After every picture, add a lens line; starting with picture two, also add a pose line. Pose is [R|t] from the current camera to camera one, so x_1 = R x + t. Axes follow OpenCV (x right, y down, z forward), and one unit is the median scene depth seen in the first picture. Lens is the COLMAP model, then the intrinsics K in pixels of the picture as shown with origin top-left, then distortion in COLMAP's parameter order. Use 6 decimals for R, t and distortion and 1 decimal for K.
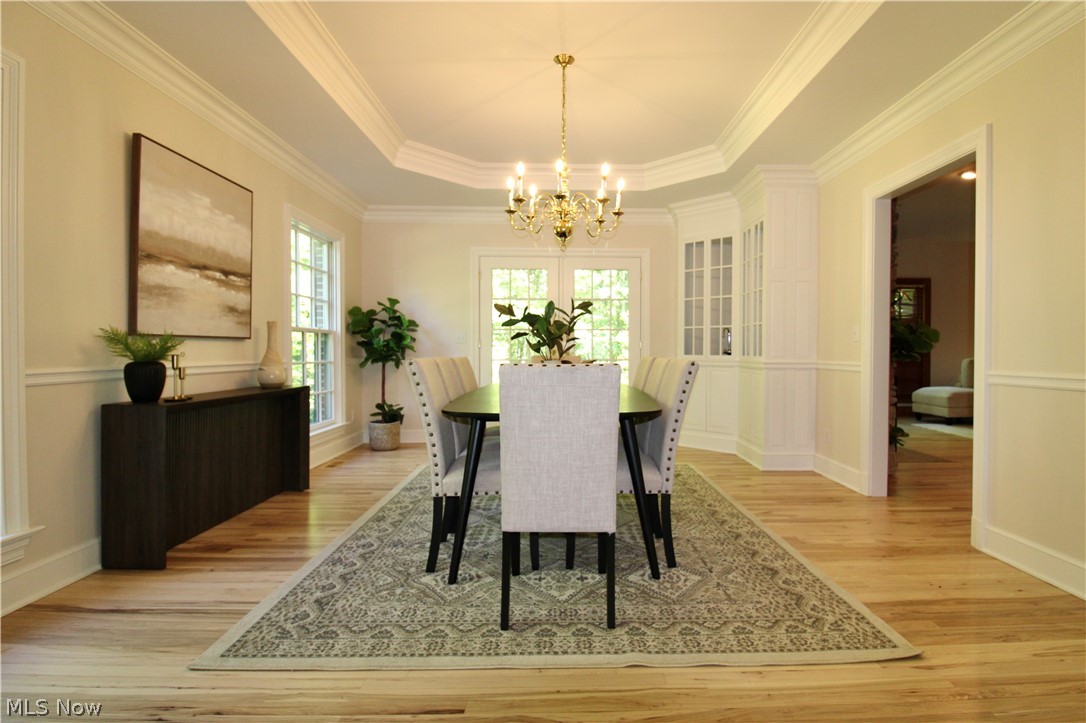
lens RADIAL K [[508.0, 0, 550.4], [0, 508.0, 354.0], [0, 0, 1]] dist [-0.013908, -0.004050]
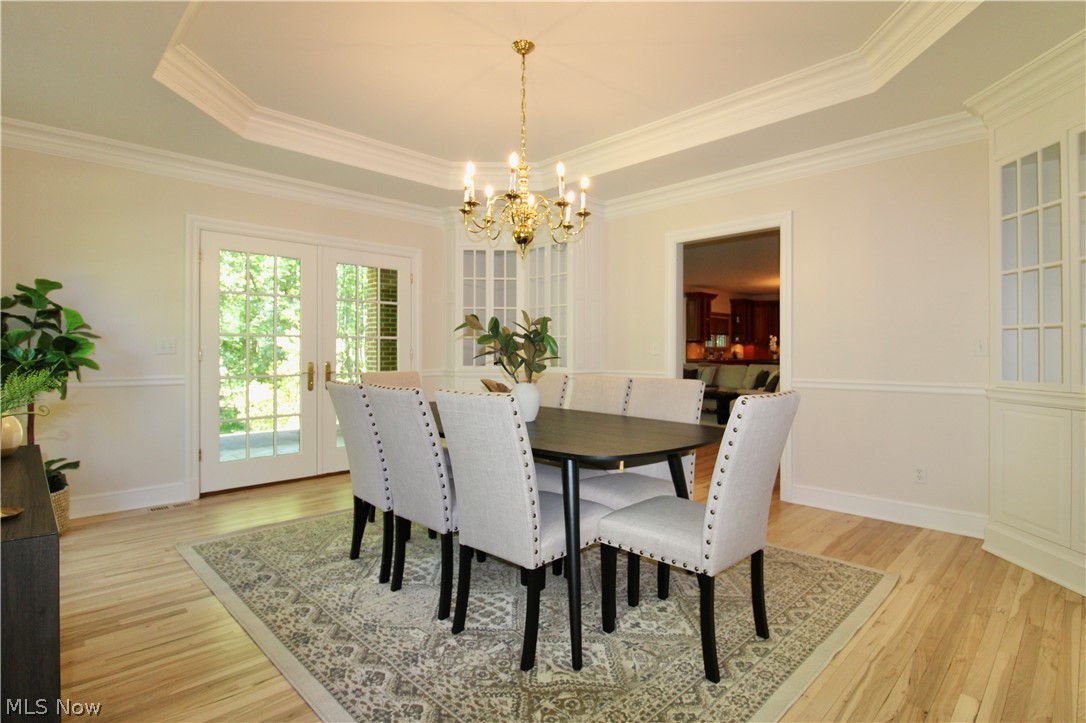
lens RADIAL K [[530.2, 0, 560.3], [0, 530.2, 349.9], [0, 0, 1]] dist [-0.013968, -0.001570]
pose [[0.726202, 0.001125, 0.687481, -0.480174], [0.007505, 0.999926, -0.009564, -0.029228], [-0.687441, 0.012104, 0.726140, 0.241333]]
